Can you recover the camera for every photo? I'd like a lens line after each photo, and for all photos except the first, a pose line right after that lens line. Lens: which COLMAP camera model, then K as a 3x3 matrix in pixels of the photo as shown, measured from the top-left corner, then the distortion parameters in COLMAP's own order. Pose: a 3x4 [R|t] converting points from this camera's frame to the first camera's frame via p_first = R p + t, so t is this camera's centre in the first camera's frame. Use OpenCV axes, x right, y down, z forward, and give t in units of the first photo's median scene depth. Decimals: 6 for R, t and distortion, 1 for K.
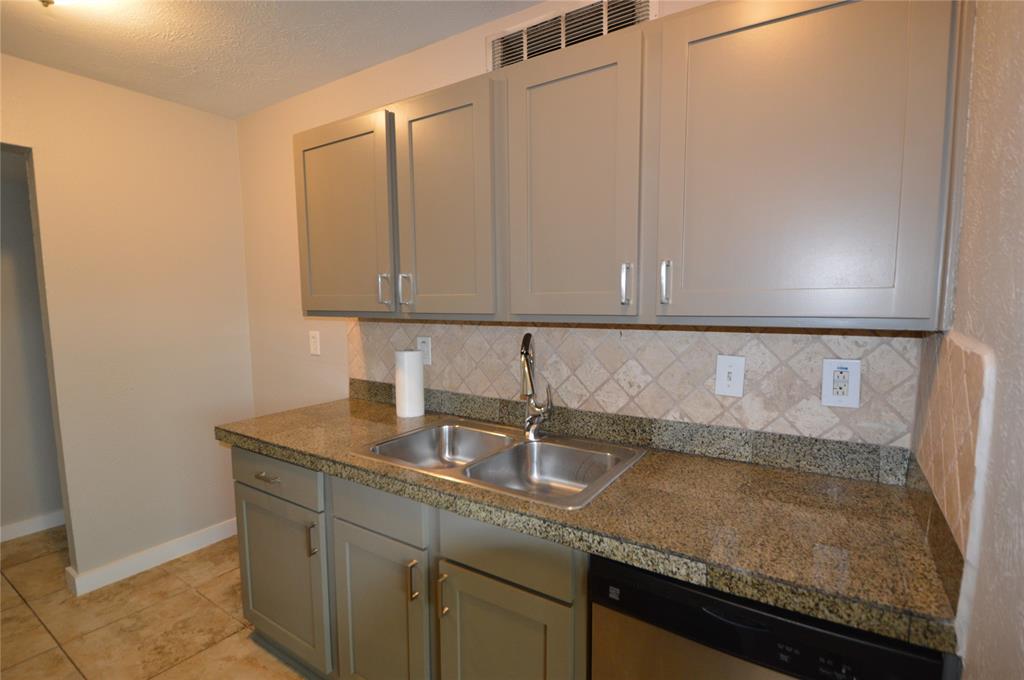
lens RADIAL K [[489.2, 0, 510.0], [0, 489.2, 352.3], [0, 0, 1]] dist [0.003661, -0.013280]
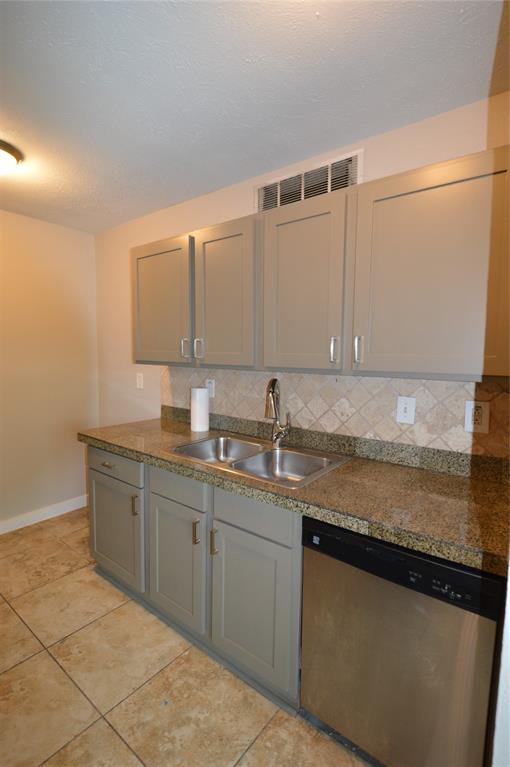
lens RADIAL K [[366.4, 0, 246.5], [0, 366.4, 383.0], [0, 0, 1]] dist [0.003661, -0.013280]
pose [[0.995754, 0.024435, -0.088750, 0.049522], [-0.026075, 0.999509, -0.017371, -0.002972], [0.088282, 0.019611, 0.995902, -0.159961]]
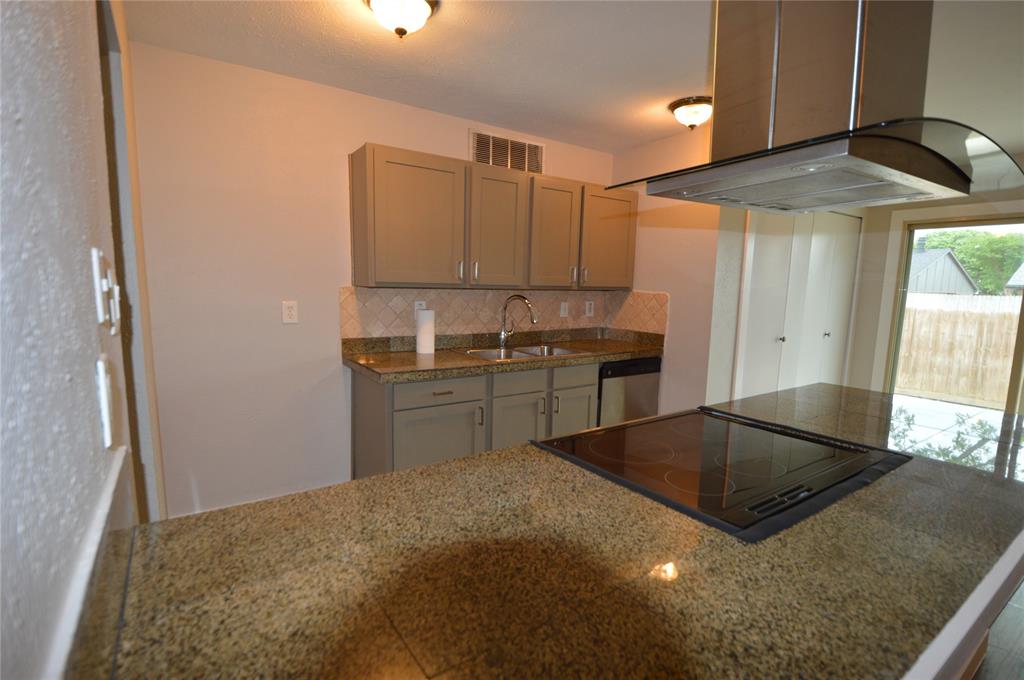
lens RADIAL K [[489.2, 0, 510.0], [0, 489.2, 352.3], [0, 0, 1]] dist [0.003661, -0.013280]
pose [[0.375879, -0.117701, 0.919163, -1.909965], [0.072713, 0.992589, 0.097368, -0.002006], [-0.923811, 0.030236, 0.381652, 0.237819]]
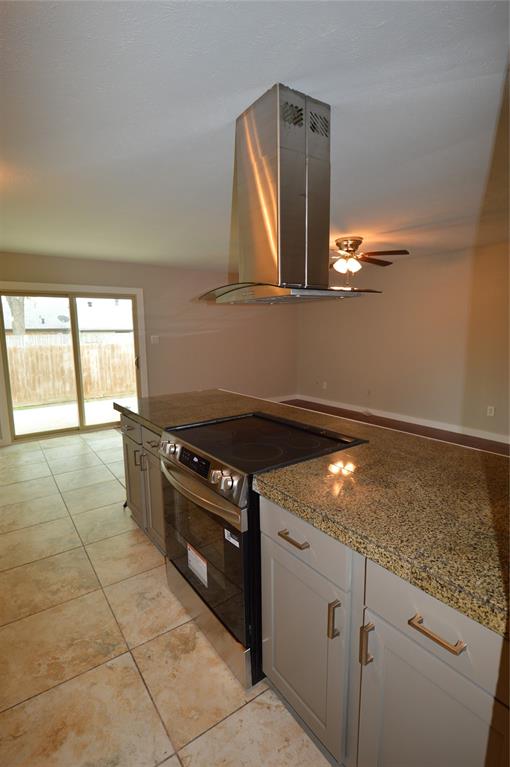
lens RADIAL K [[366.4, 0, 246.5], [0, 366.4, 383.0], [0, 0, 1]] dist [0.003661, -0.013280]
pose [[-0.930700, -0.035873, 0.364021, -1.409540], [0.053923, 0.970851, 0.233541, -0.146043], [-0.361788, 0.236985, -0.901636, 1.210763]]
